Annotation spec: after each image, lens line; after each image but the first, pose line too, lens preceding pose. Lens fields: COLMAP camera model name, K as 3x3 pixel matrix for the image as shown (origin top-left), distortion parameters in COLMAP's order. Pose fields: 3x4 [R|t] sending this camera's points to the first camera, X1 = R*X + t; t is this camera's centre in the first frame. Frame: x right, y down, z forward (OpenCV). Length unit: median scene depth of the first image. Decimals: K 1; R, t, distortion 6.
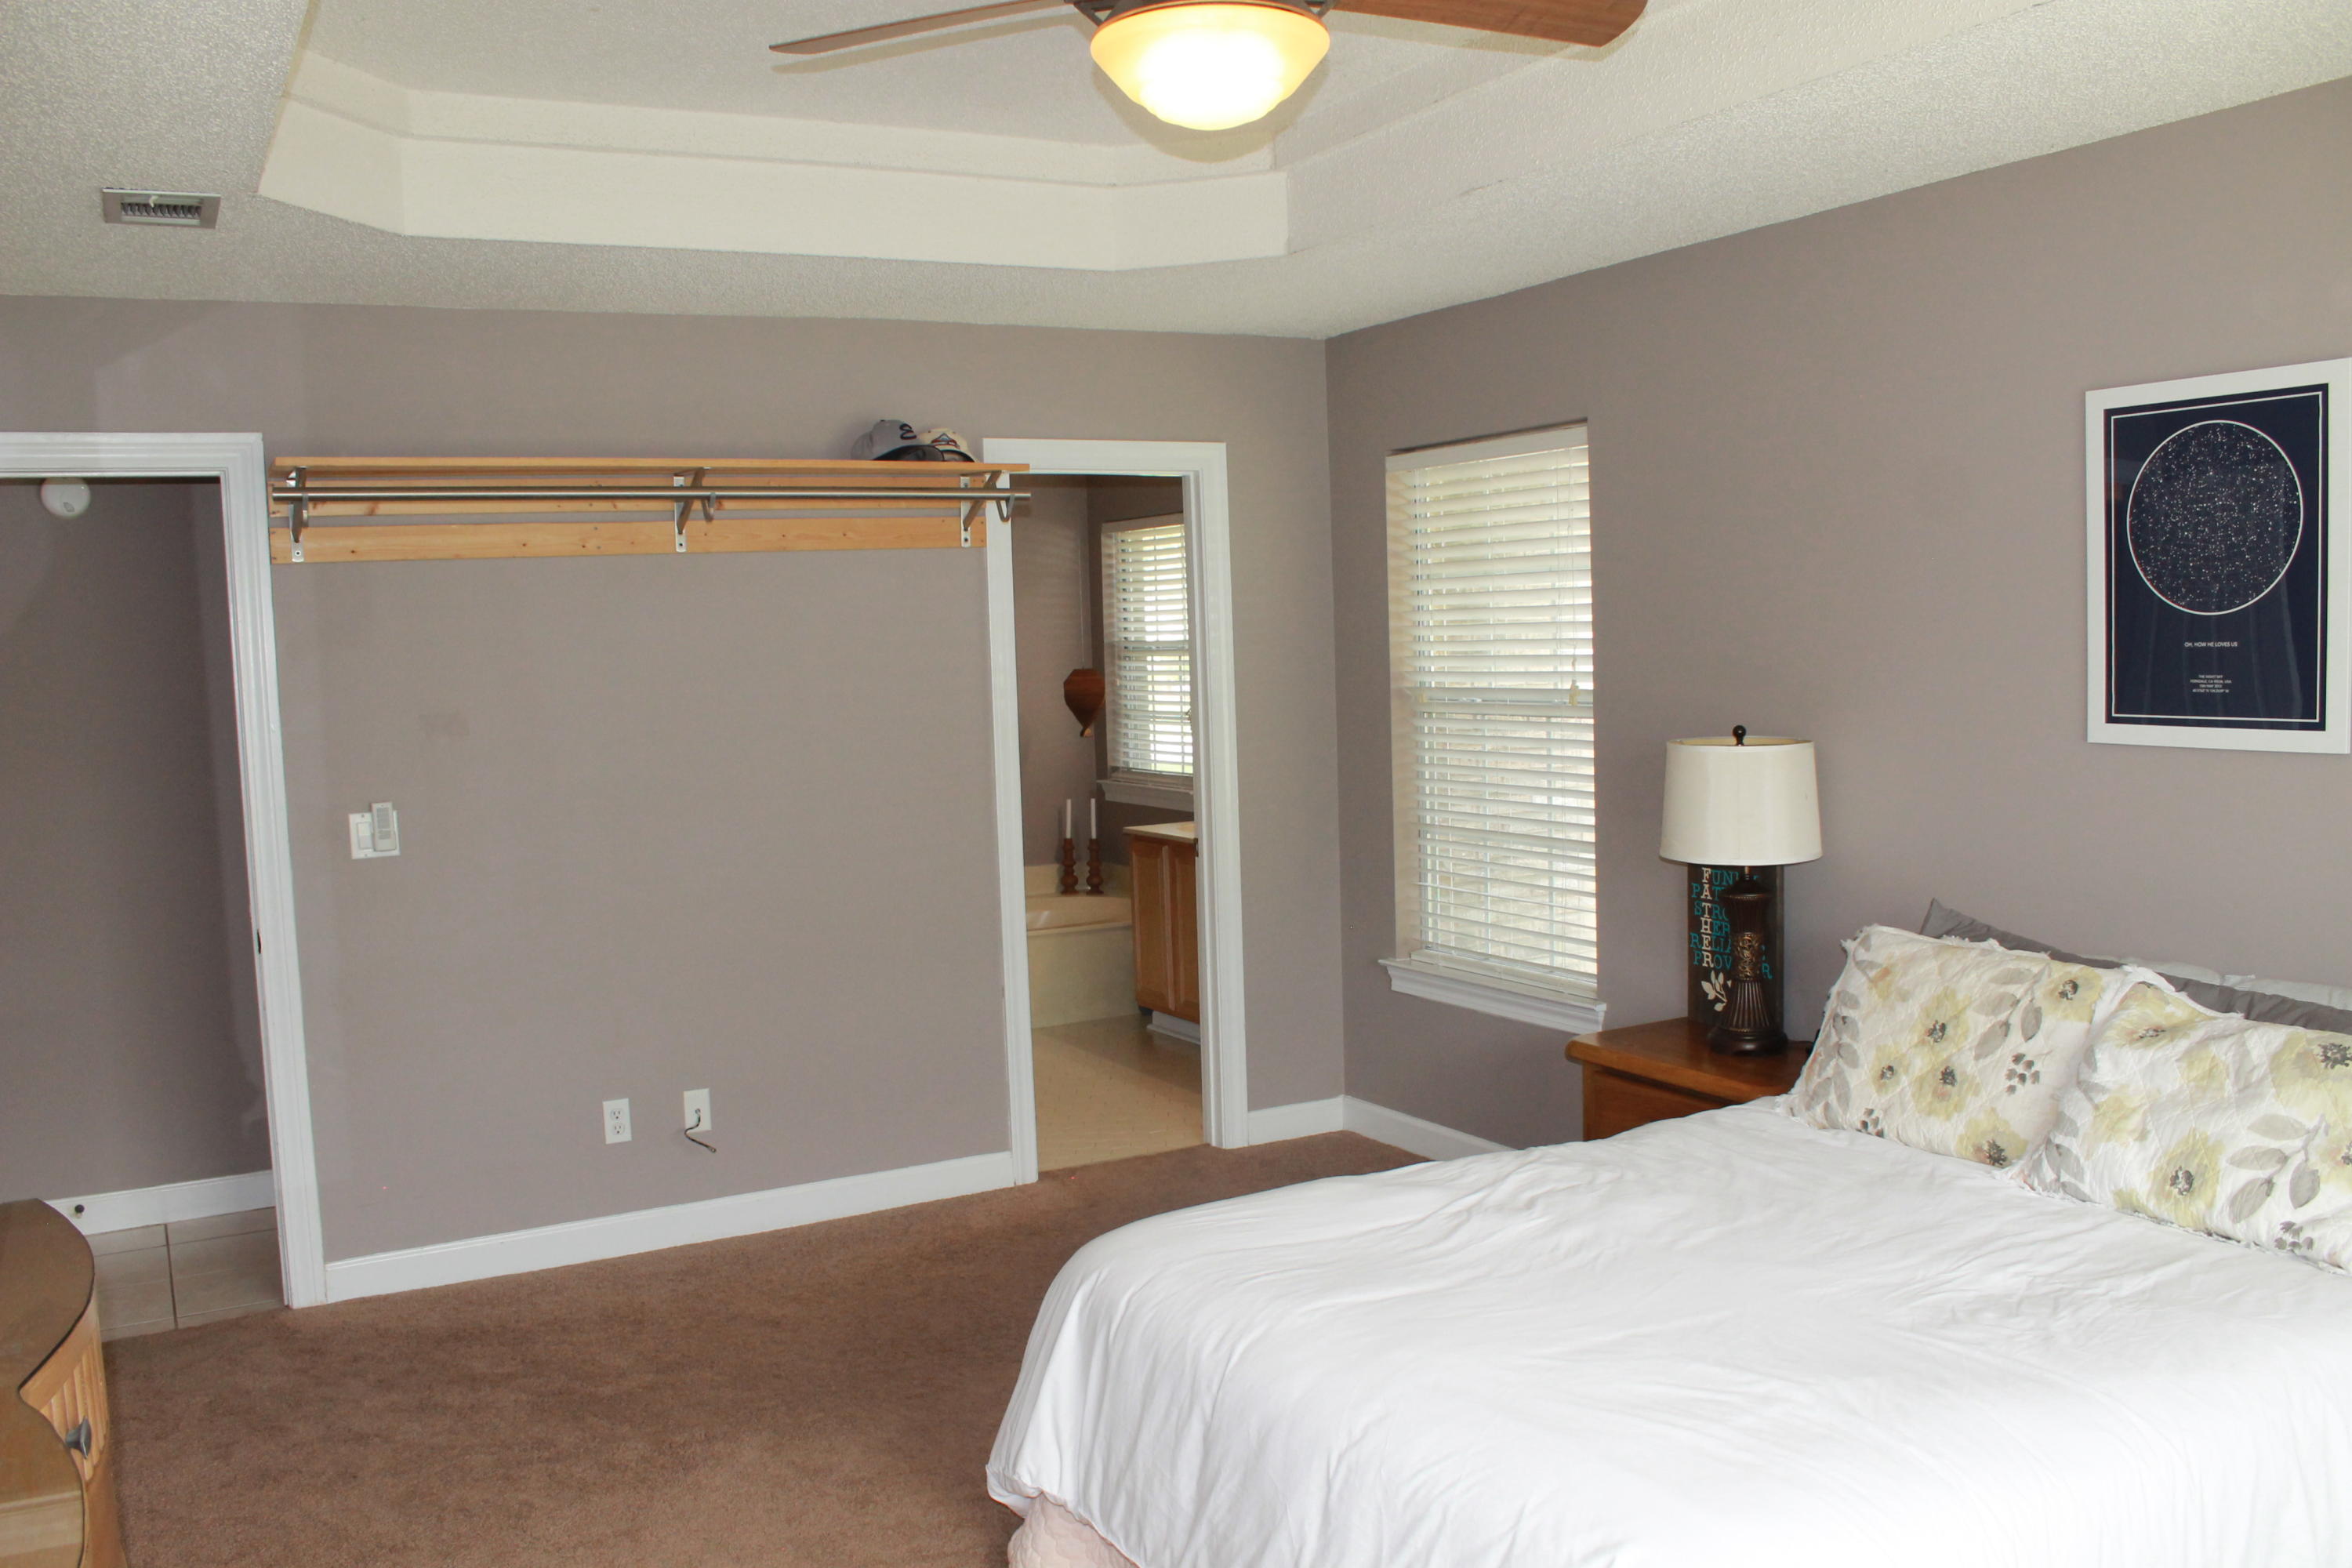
lens RADIAL K [[1965.5, 0, 1179.1], [0, 1965.5, 796.8], [0, 0, 1]] dist [-0.180890, 0.163647]
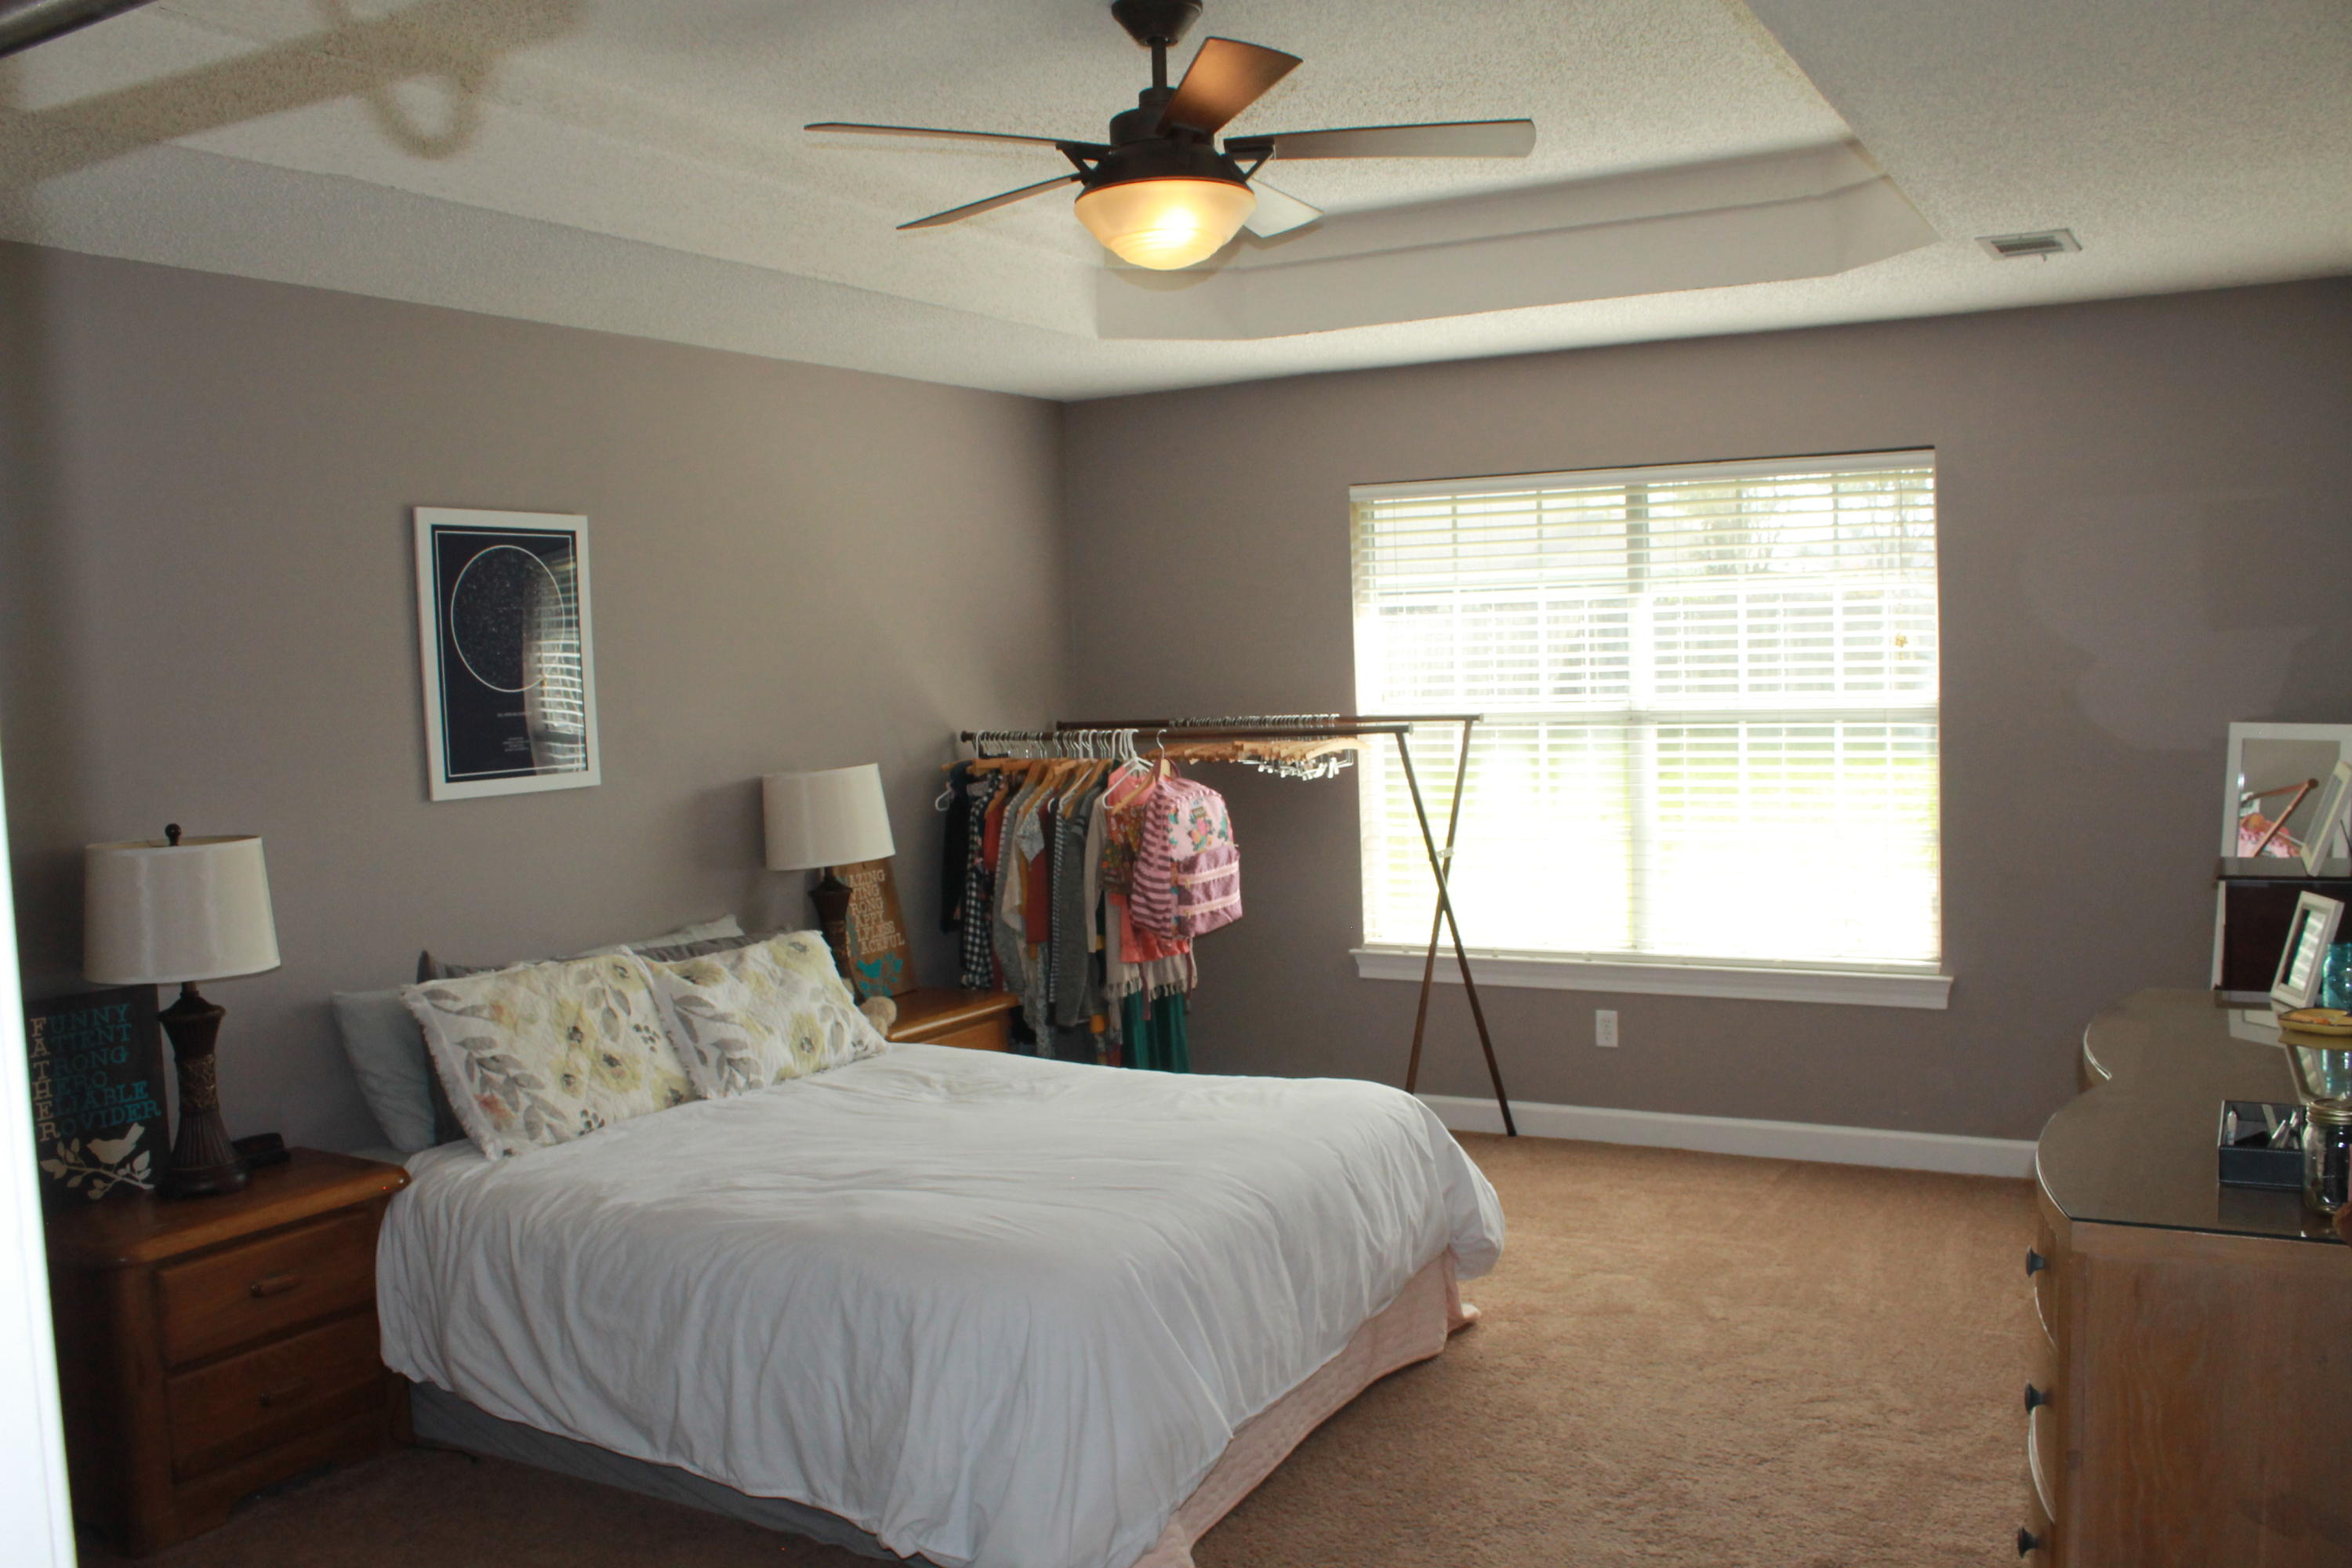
lens RADIAL K [[1965.5, 0, 1179.1], [0, 1965.5, 796.8], [0, 0, 1]] dist [-0.180890, 0.163647]
pose [[-0.508927, -0.008166, 0.860771, -0.827310], [0.128913, 0.987955, 0.085592, -0.077449], [-0.851102, 0.154525, -0.501744, 1.261139]]
